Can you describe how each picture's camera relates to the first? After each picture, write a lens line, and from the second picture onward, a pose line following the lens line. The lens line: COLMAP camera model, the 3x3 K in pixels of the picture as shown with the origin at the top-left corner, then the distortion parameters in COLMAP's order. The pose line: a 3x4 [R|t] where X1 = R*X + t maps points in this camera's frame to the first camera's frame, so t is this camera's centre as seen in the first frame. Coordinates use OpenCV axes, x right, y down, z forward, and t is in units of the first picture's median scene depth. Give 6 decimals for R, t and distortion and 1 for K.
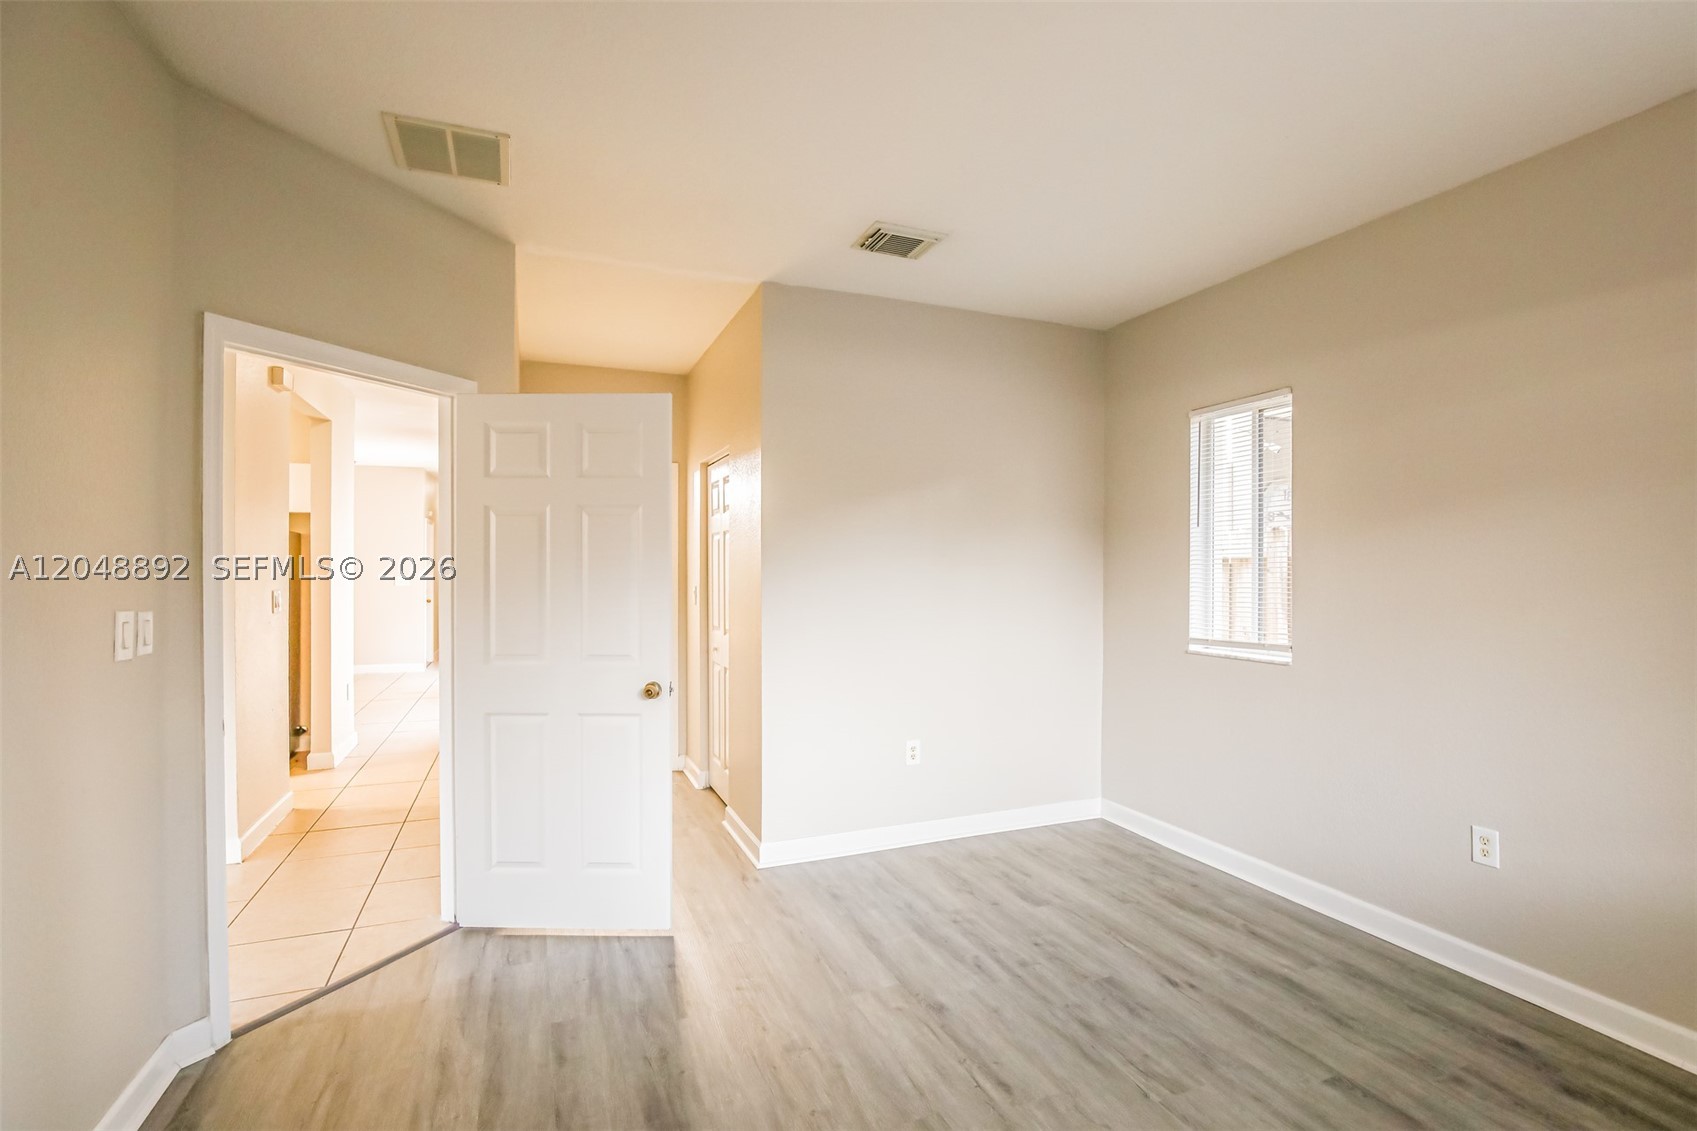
lens RADIAL K [[769.9, 0, 837.6], [0, 769.9, 565.6], [0, 0, 1]] dist [-0.002537, 0.000432]
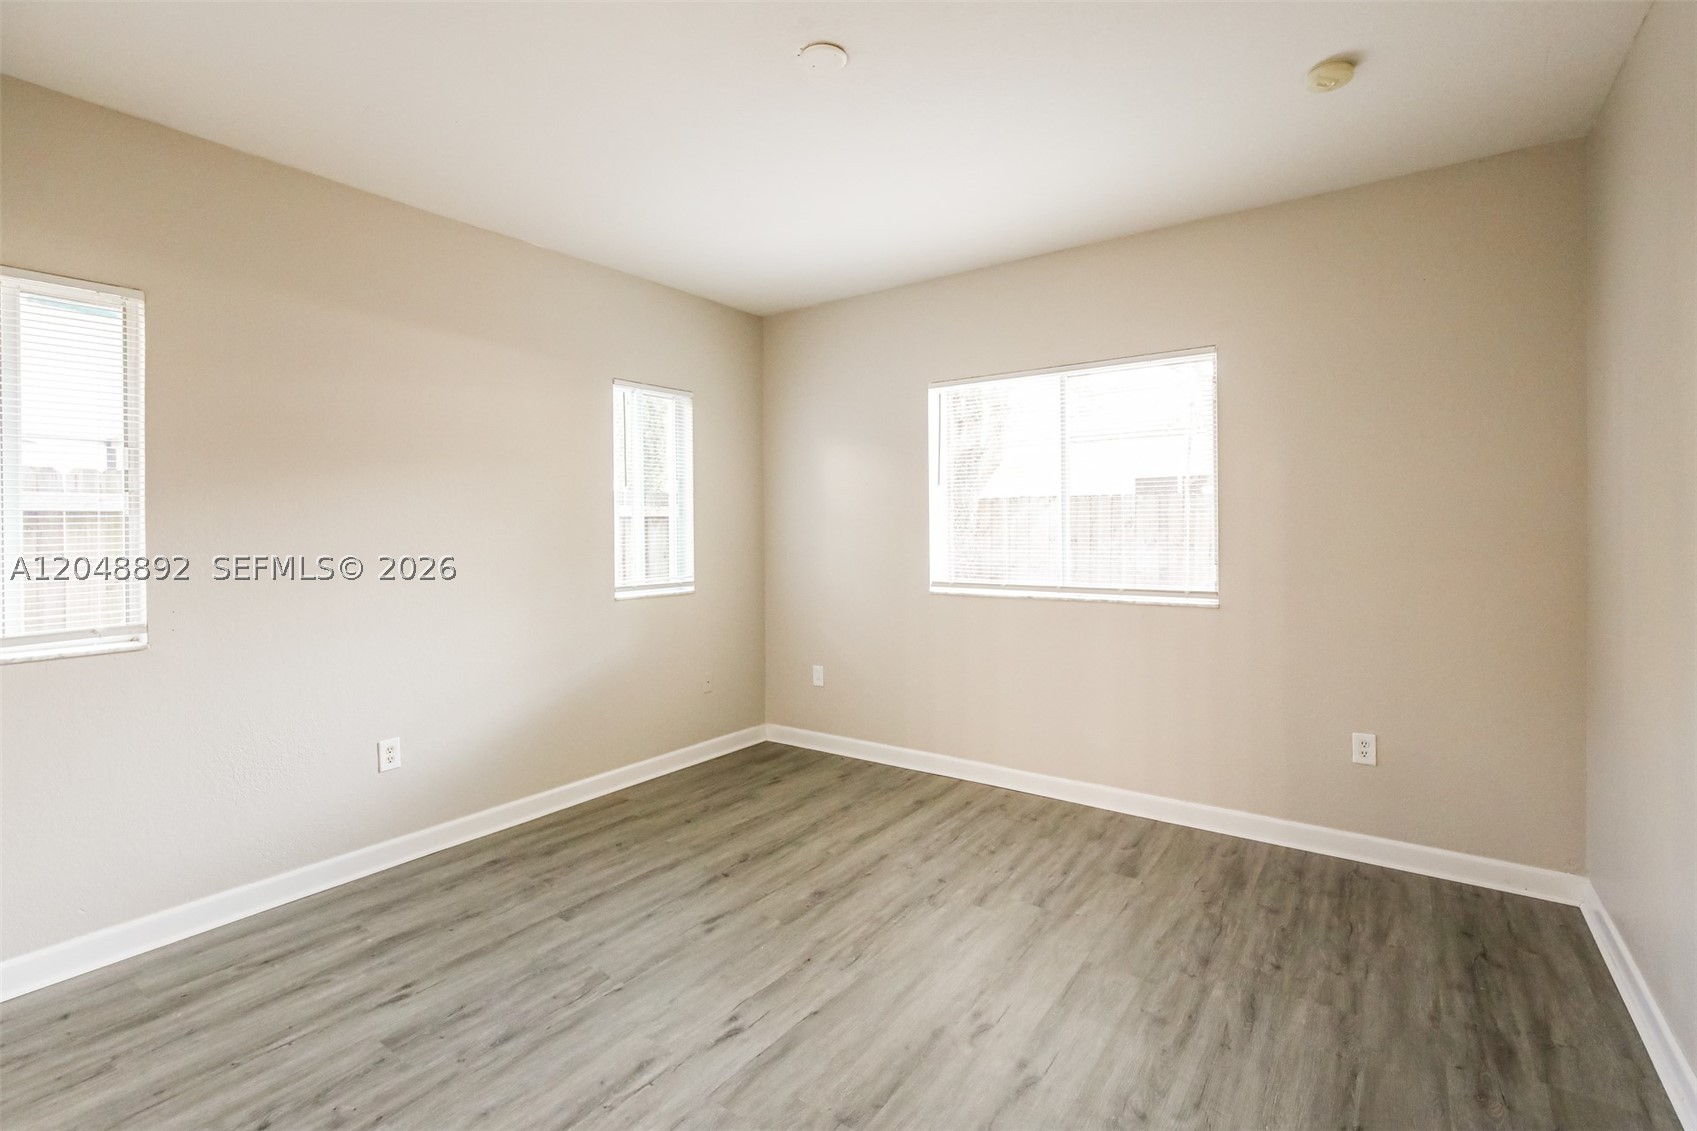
lens RADIAL K [[769.9, 0, 838.3], [0, 769.9, 551.4], [0, 0, 1]] dist [-0.002537, 0.000432]
pose [[-0.526082, -0.017600, 0.850251, -0.621461], [0.002819, 0.999744, 0.022438, 0.010198], [-0.850429, 0.014201, -0.525898, 1.113206]]
